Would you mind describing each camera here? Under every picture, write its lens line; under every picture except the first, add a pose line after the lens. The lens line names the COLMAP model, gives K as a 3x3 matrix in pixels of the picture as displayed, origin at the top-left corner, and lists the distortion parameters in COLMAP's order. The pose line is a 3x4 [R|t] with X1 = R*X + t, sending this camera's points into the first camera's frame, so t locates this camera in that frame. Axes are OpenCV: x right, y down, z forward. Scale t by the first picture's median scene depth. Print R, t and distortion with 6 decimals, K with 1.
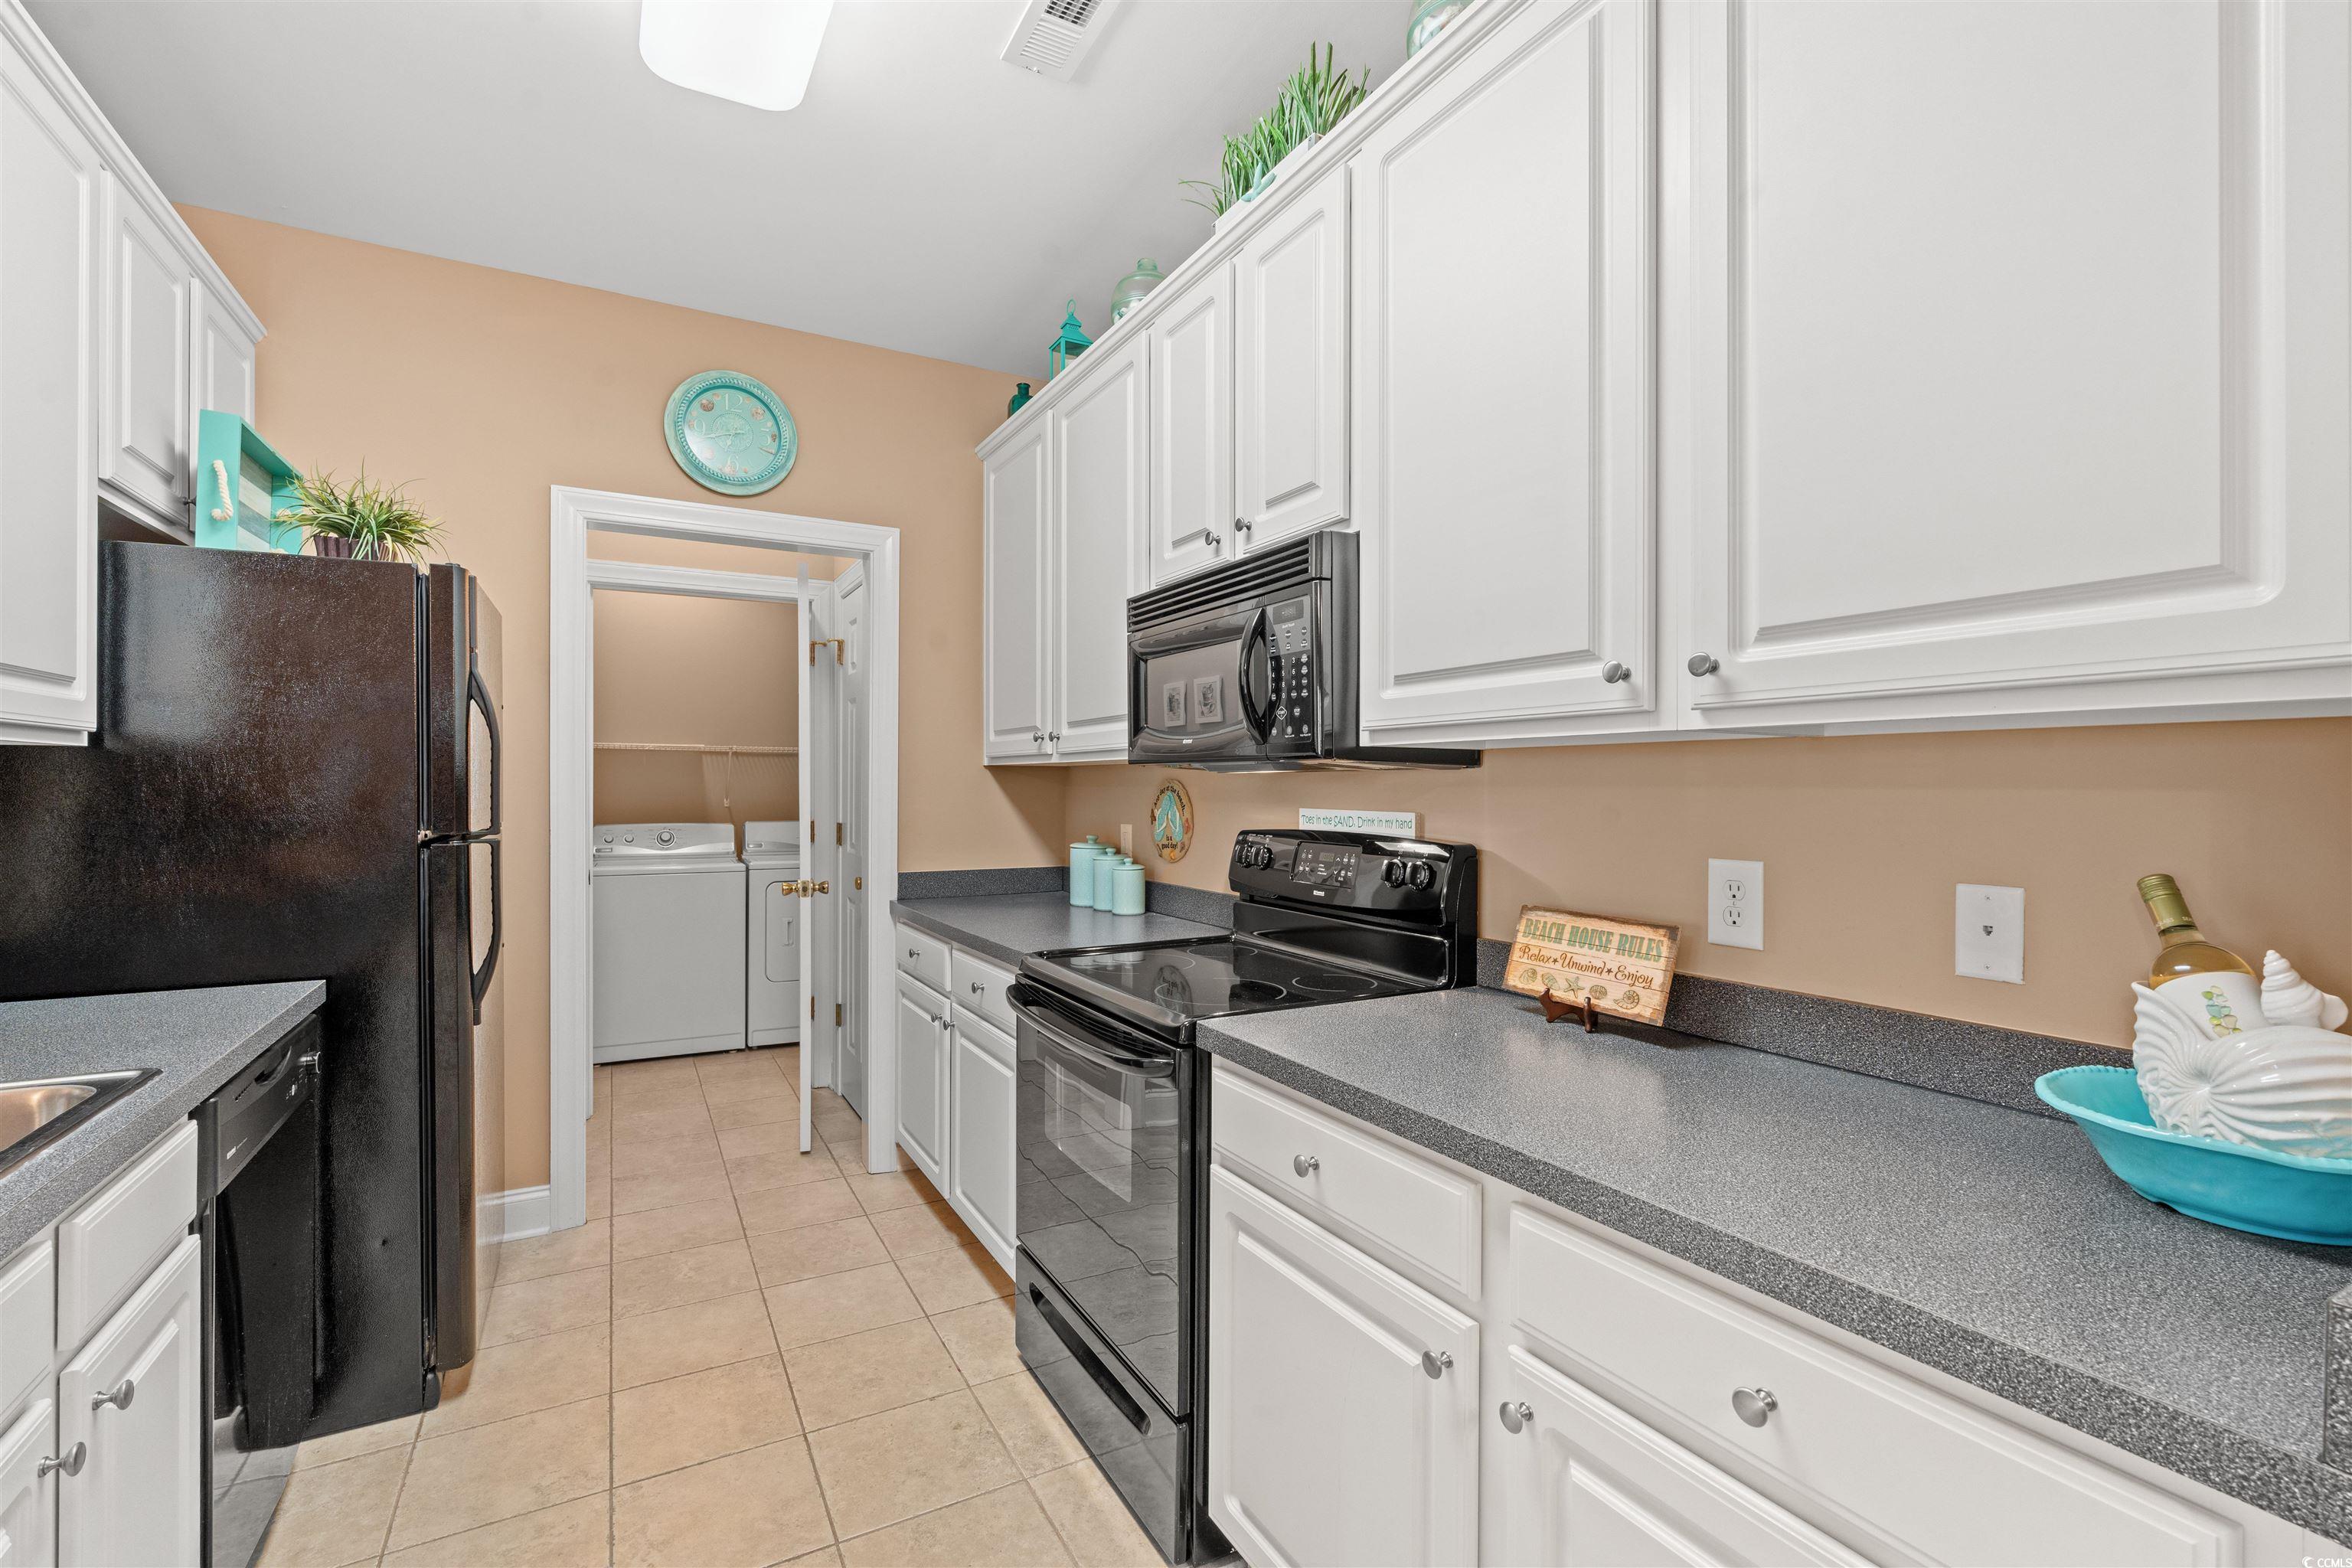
lens RADIAL K [[1030.3, 0, 1182.5], [0, 1030.3, 786.7], [0, 0, 1]] dist [-0.005919, 0.000814]
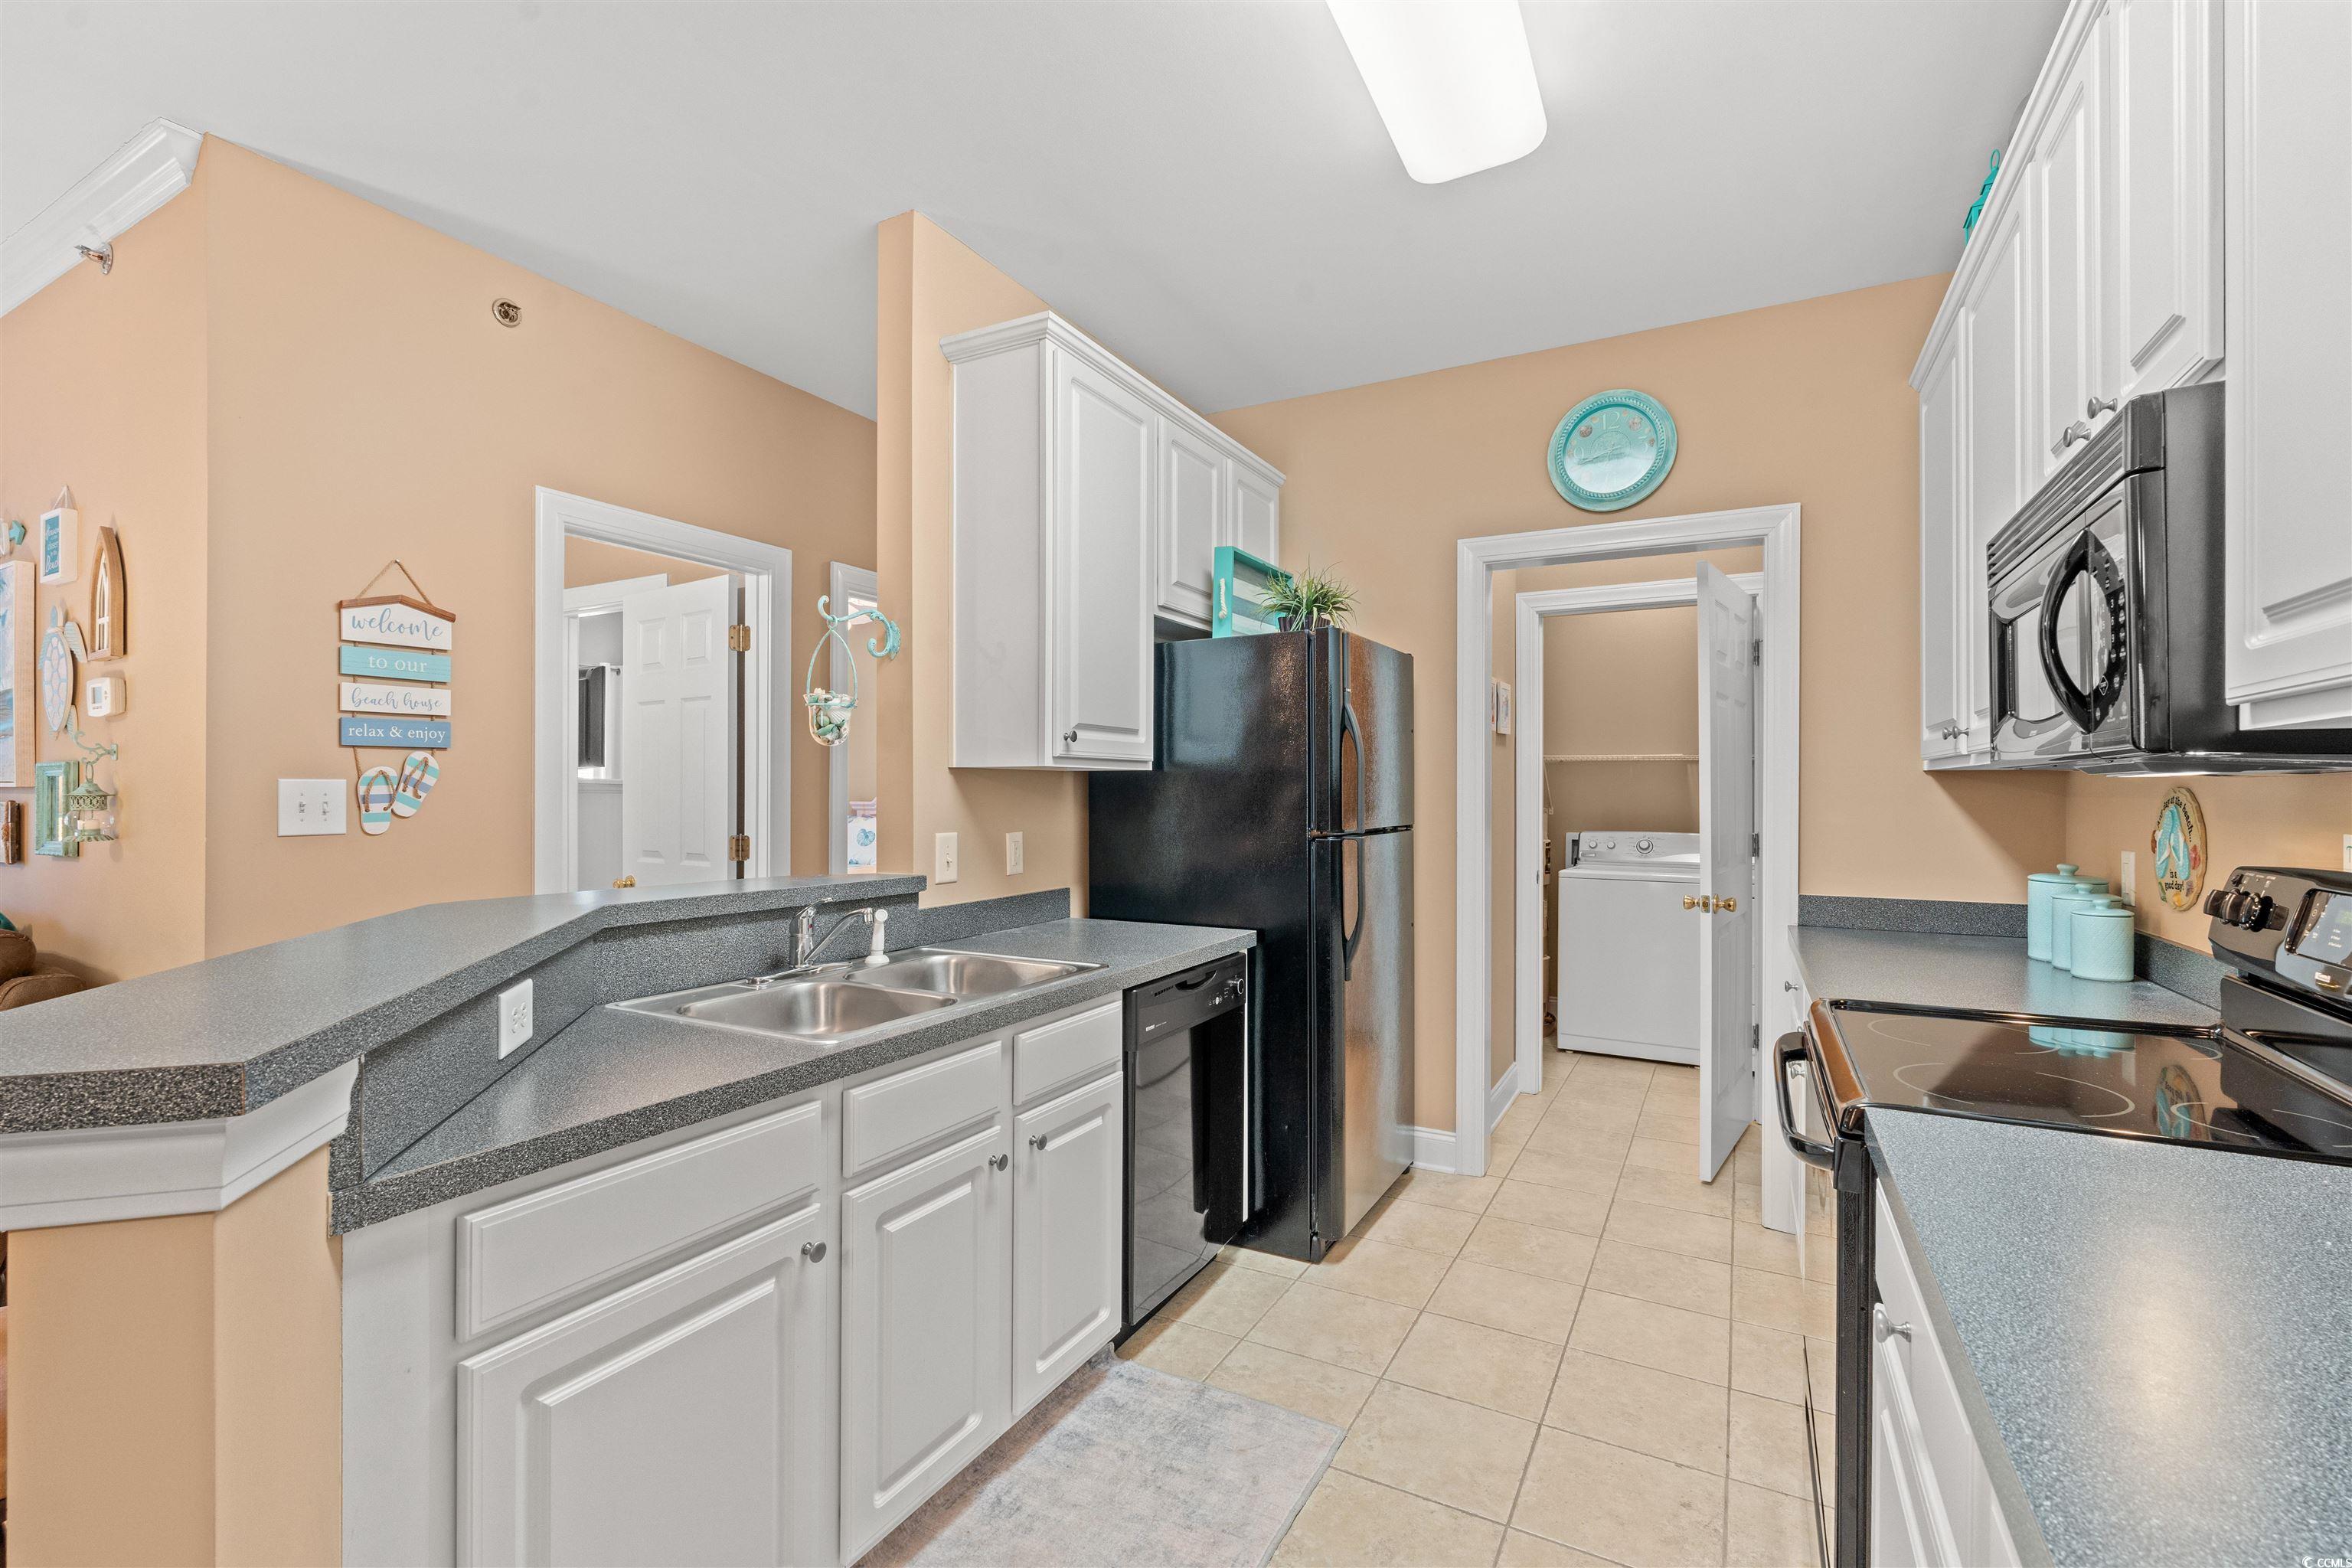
lens RADIAL K [[1030.3, 0, 1165.1], [0, 1030.3, 792.0], [0, 0, 1]] dist [-0.005919, 0.000814]
pose [[0.524728, -0.001282, -0.851269, 0.285067], [-0.002547, 0.999992, -0.003076, 0.000334], [0.851266, 0.003782, 0.524720, 0.124607]]
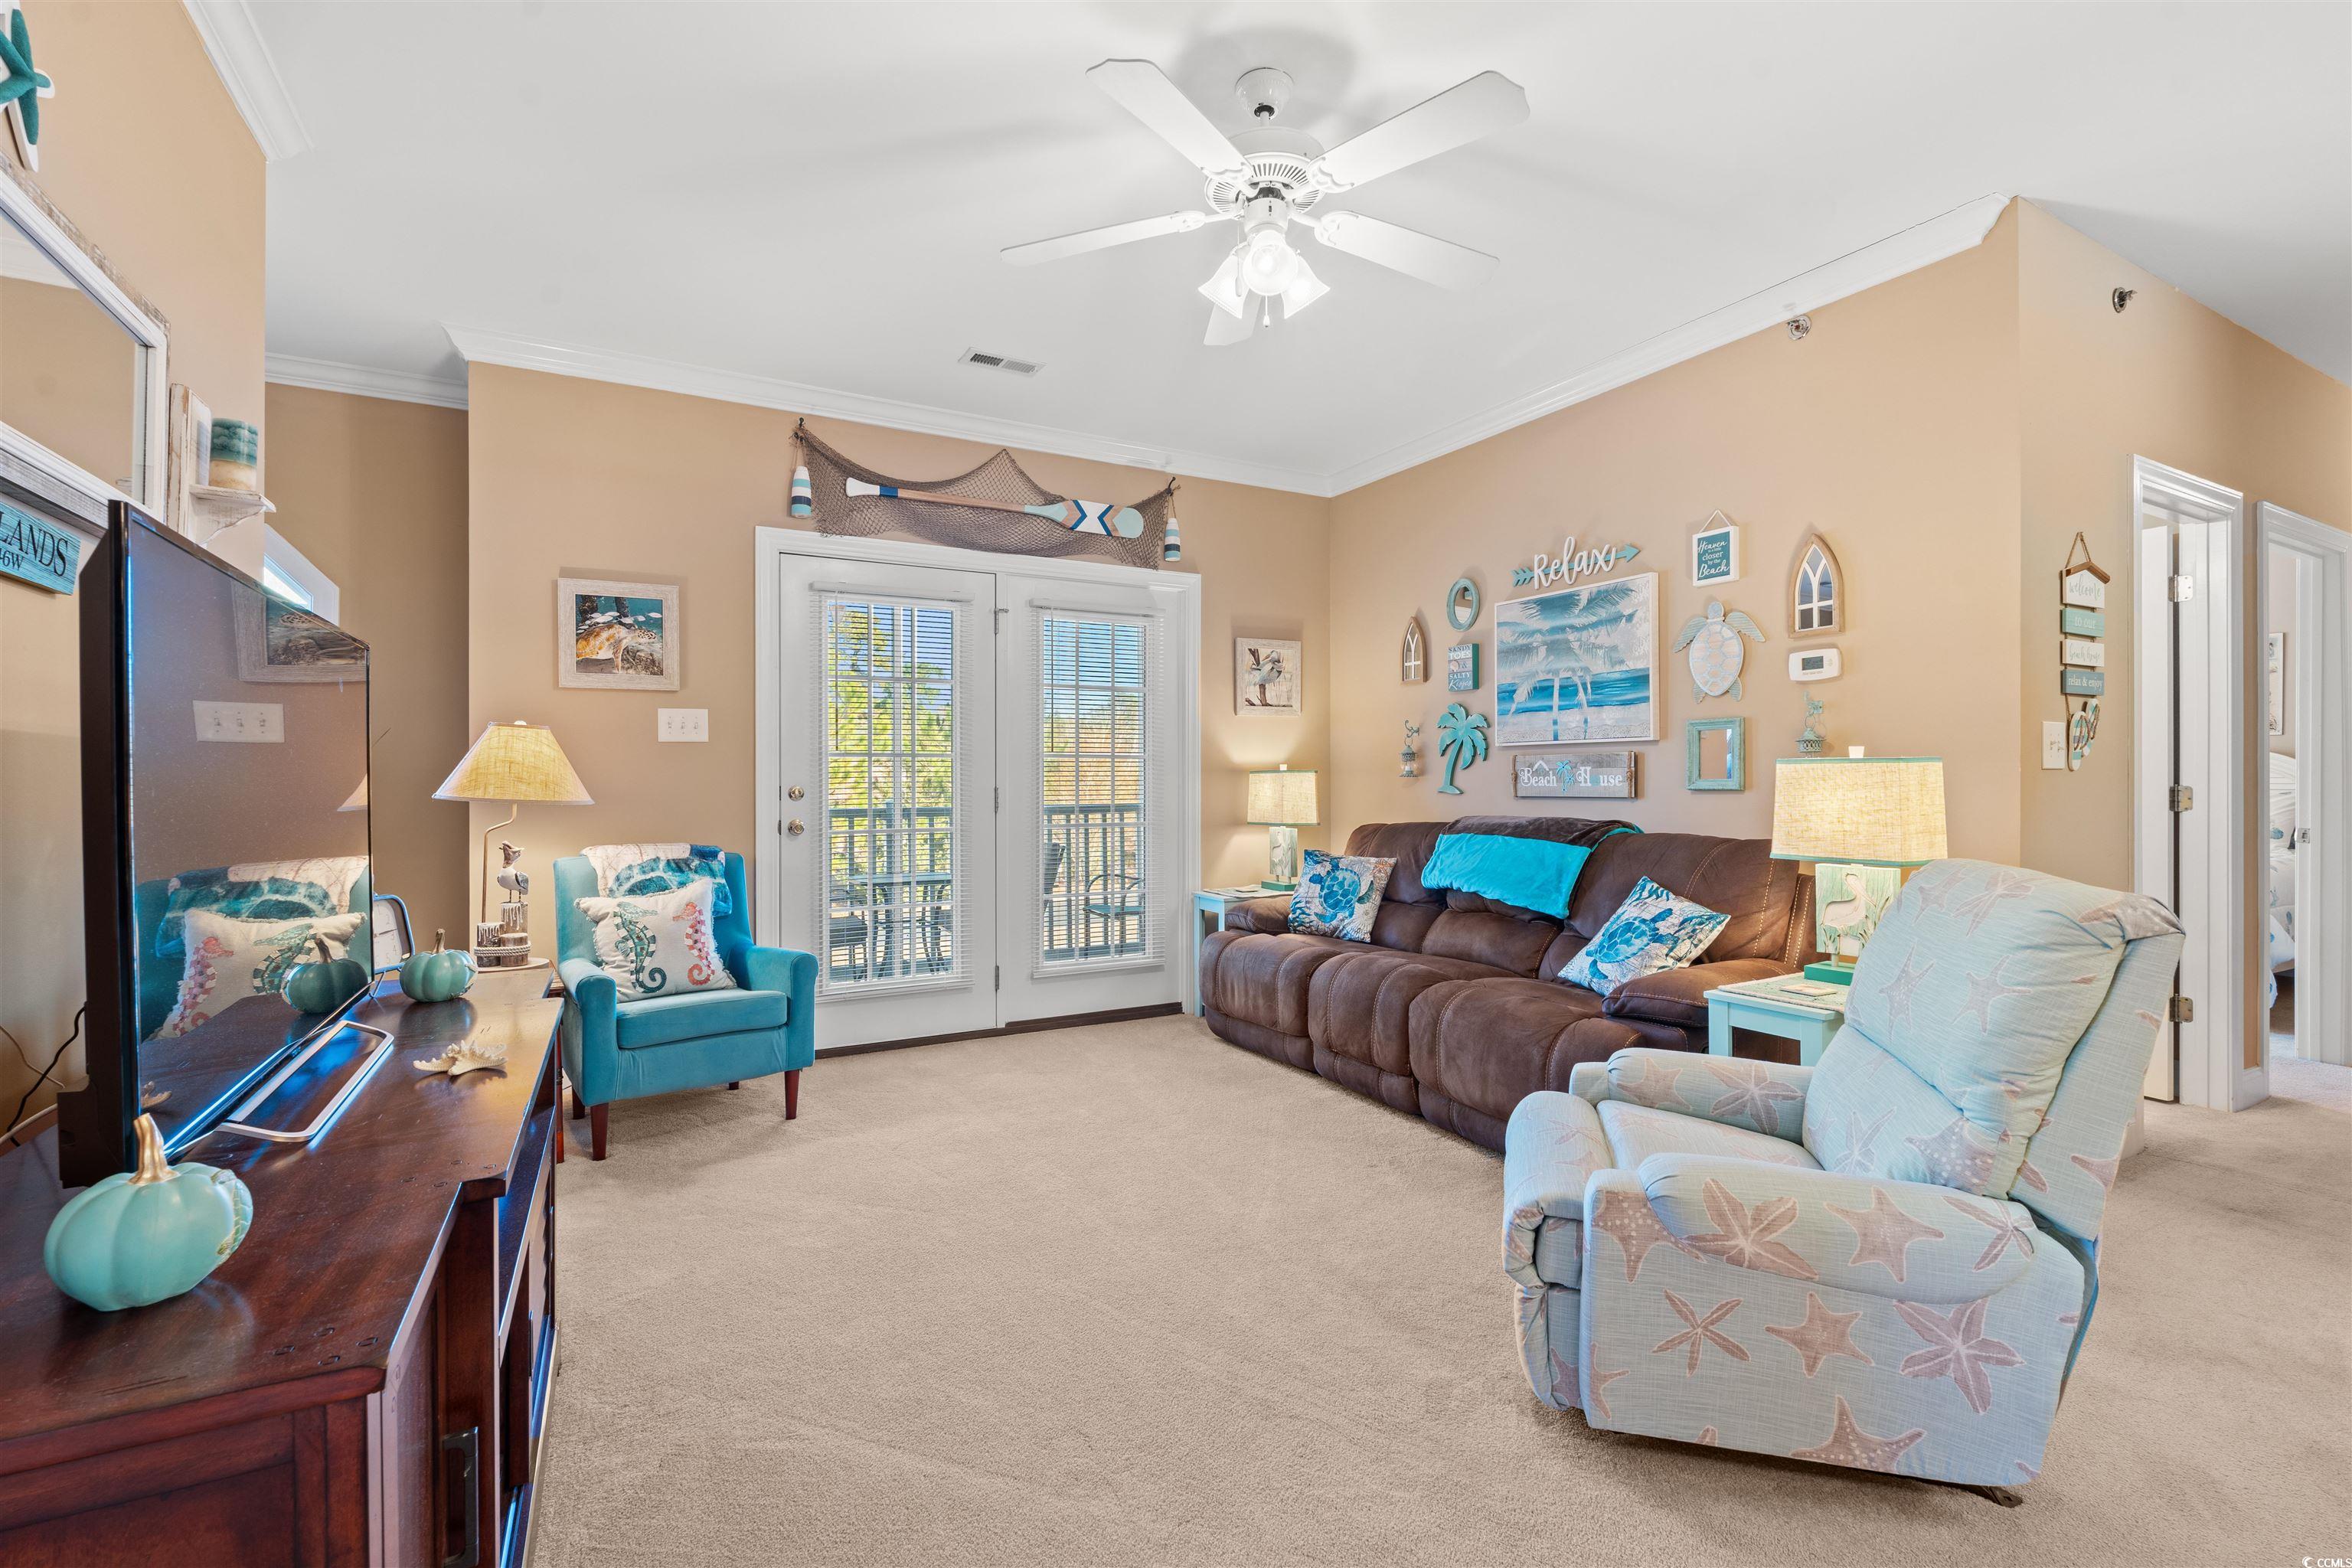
lens RADIAL K [[1030.3, 0, 1178.6], [0, 1030.3, 782.1], [0, 0, 1]] dist [-0.005919, 0.000814]
pose [[-0.009732, -0.000897, -0.999952, 0.184690], [-0.002781, 0.999996, -0.000870, 0.065733], [0.999949, 0.002772, -0.009734, -1.162639]]
